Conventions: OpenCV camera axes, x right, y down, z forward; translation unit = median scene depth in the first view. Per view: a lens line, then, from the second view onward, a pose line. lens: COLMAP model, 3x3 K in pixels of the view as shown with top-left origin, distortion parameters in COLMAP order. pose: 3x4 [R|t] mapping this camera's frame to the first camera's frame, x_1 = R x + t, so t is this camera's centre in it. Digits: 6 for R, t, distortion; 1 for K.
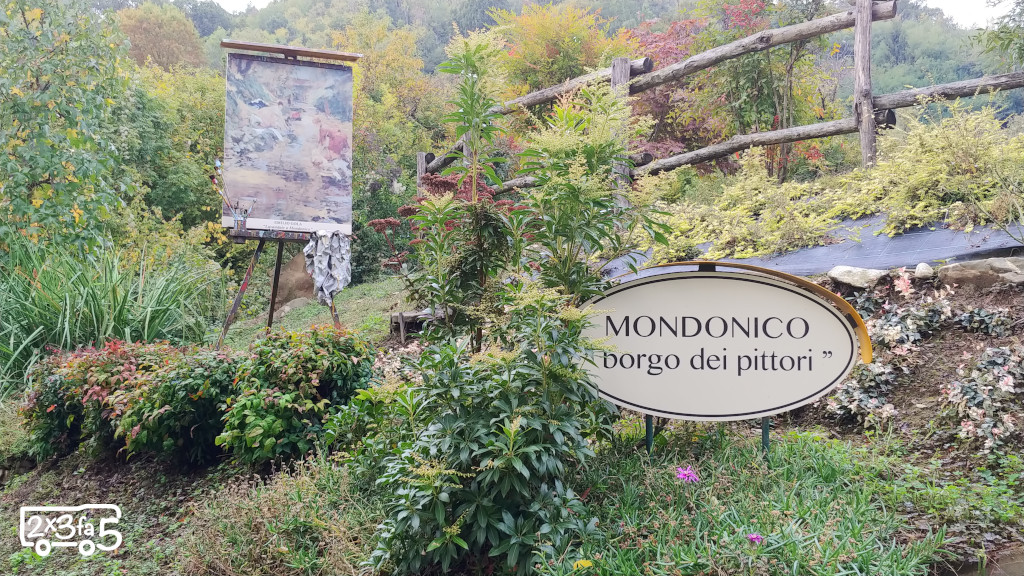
lens RADIAL K [[1039.3, 0, 512.0], [0, 1039.3, 288.0], [0, 0, 1]] dist [-0.009843, -0.012505]
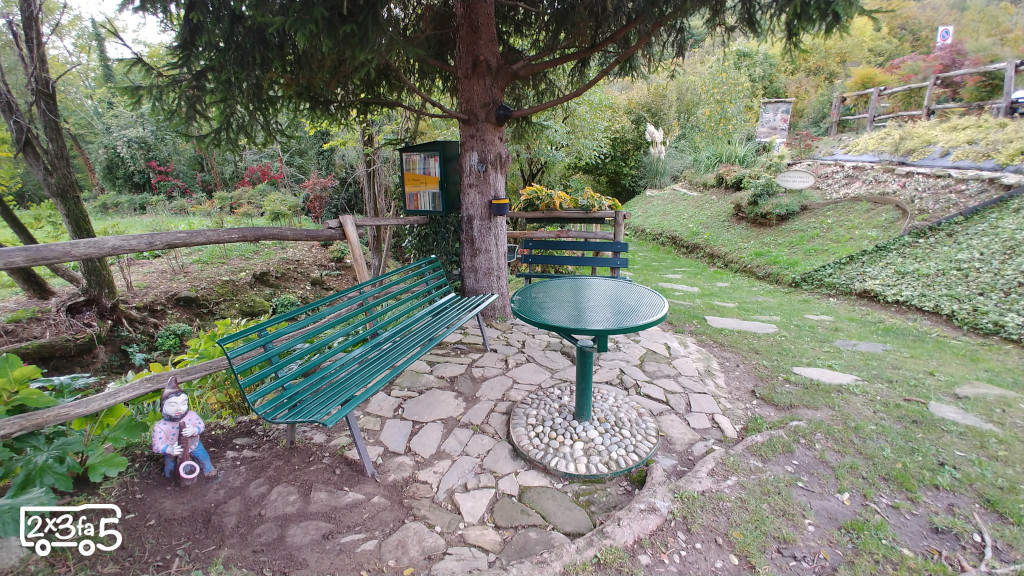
lens RADIAL K [[447.7, 0, 512.0], [0, 447.7, 288.0], [0, 0, 1]] dist [-0.030864, -0.000018]
pose [[0.653238, 0.223359, -0.723458, 0.610959], [0.078236, 0.930471, 0.357914, -0.240506], [0.753100, -0.290403, 0.590344, -1.259617]]
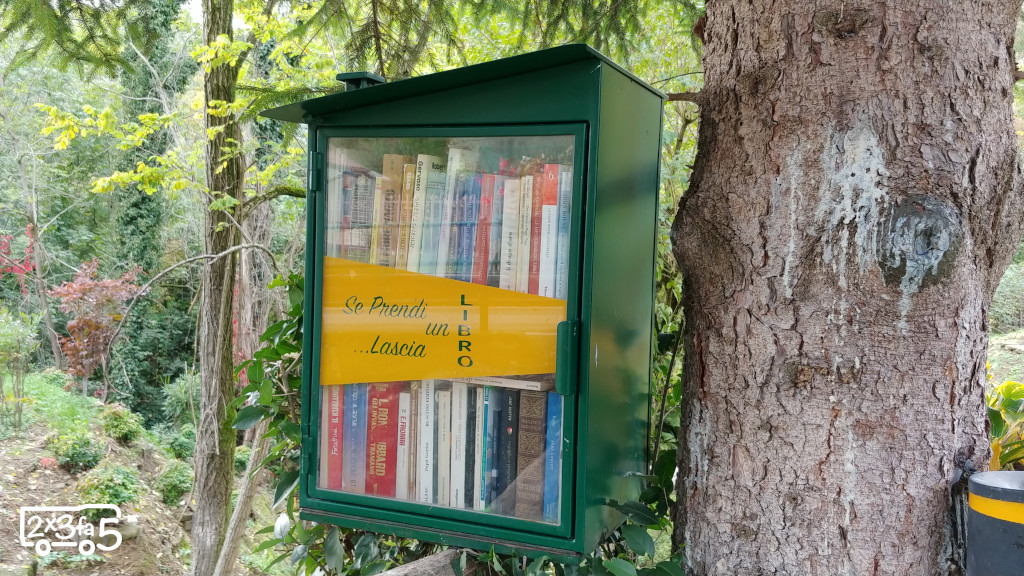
lens RADIAL K [[1039.3, 0, 512.0], [0, 1039.3, 288.0], [0, 0, 1]] dist [-0.009843, -0.012505]
pose [[0.613088, 0.066083, -0.787246, 0.165993], [0.038663, 0.992791, 0.113447, -0.189919], [0.789068, -0.099991, 0.606113, -1.030762]]
